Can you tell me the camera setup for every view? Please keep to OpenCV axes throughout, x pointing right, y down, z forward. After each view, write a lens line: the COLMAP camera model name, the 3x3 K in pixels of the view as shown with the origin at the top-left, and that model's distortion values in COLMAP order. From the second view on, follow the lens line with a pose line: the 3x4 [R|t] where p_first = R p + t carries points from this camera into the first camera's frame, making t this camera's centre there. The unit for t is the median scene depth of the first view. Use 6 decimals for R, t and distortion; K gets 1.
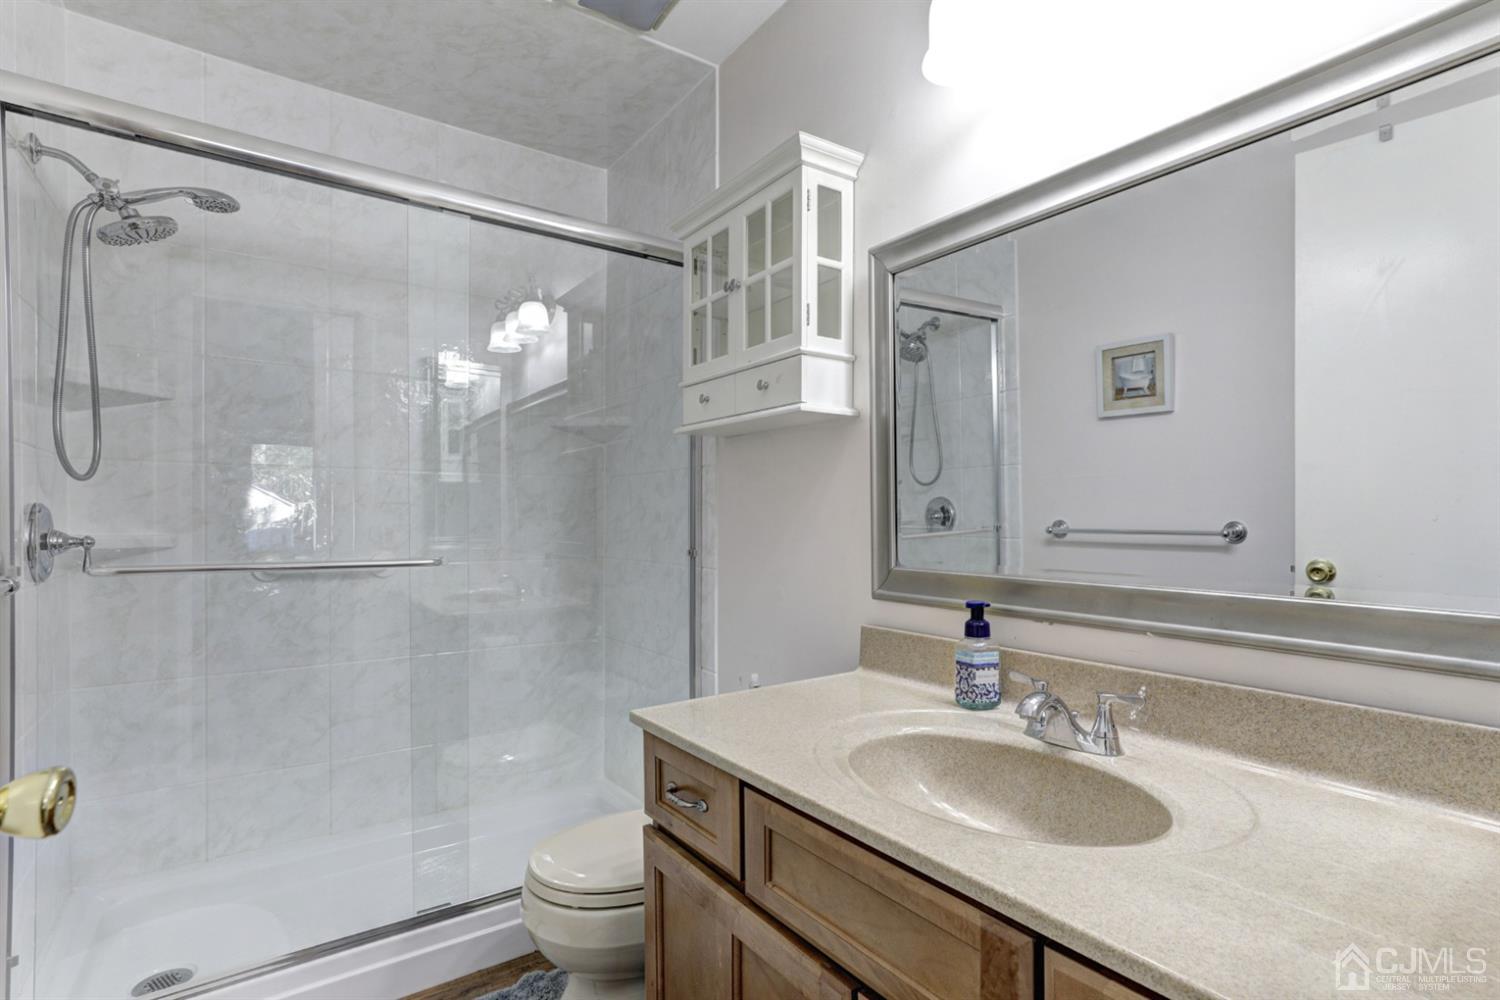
lens RADIAL K [[732.1, 0, 753.3], [0, 732.1, 503.9], [0, 0, 1]] dist [0.019121, -0.000265]
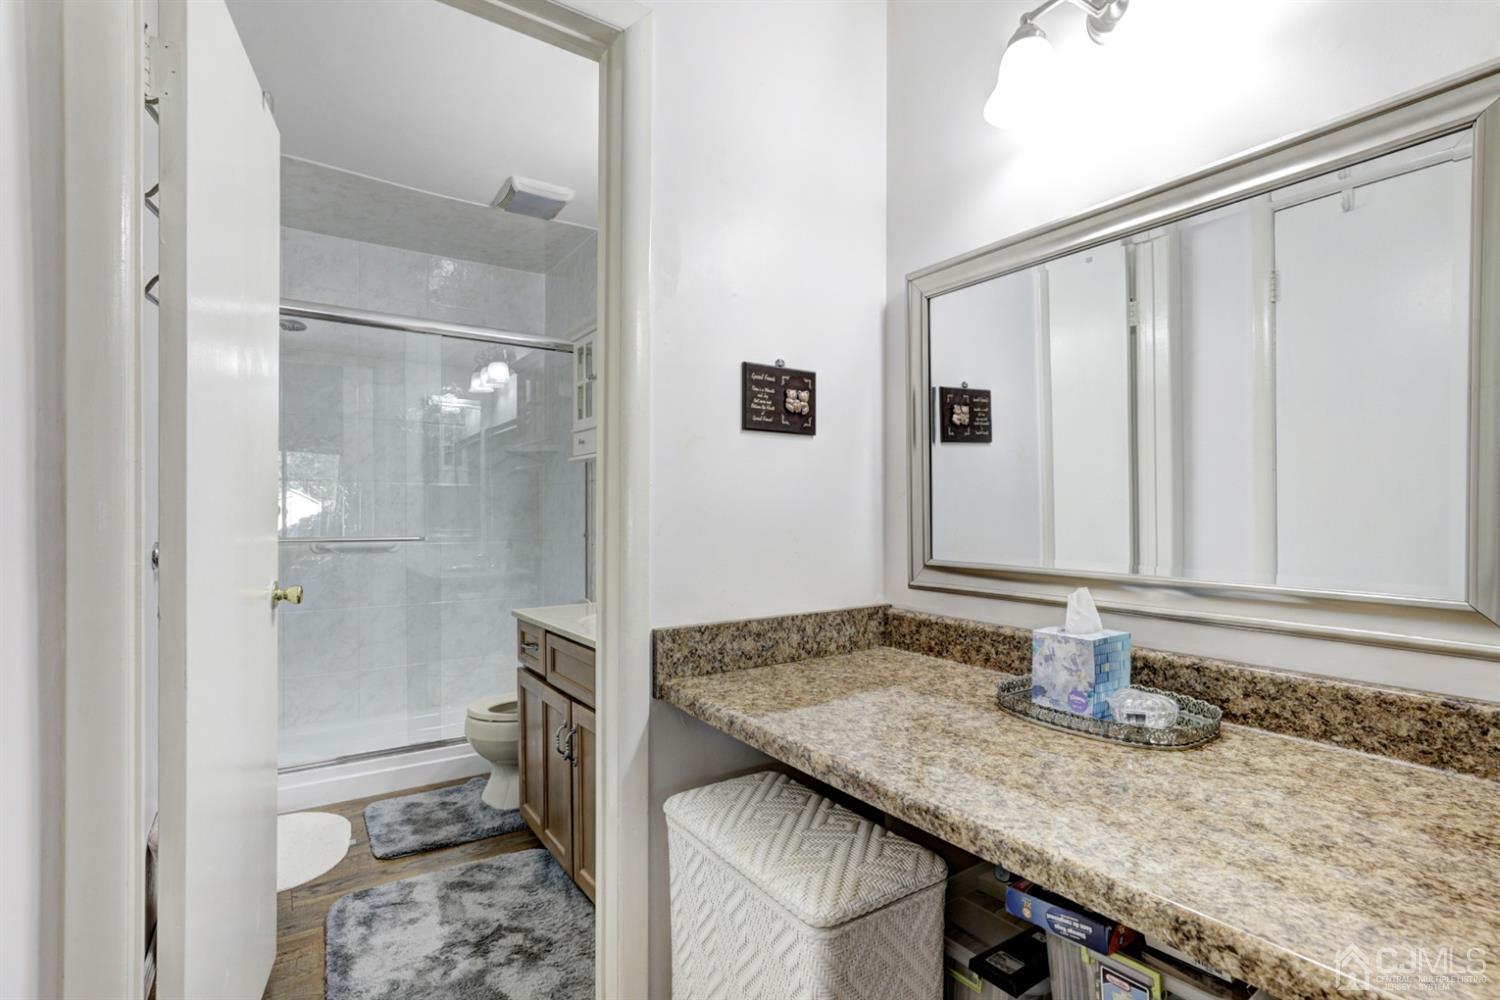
lens RADIAL K [[732.1, 0, 747.9], [0, 732.1, 505.3], [0, 0, 1]] dist [0.019121, -0.000265]
pose [[0.999667, 0.002475, -0.025694, 0.260831], [-0.002380, 0.999990, 0.003715, -0.004067], [0.025703, -0.003652, 0.999663, -0.483026]]
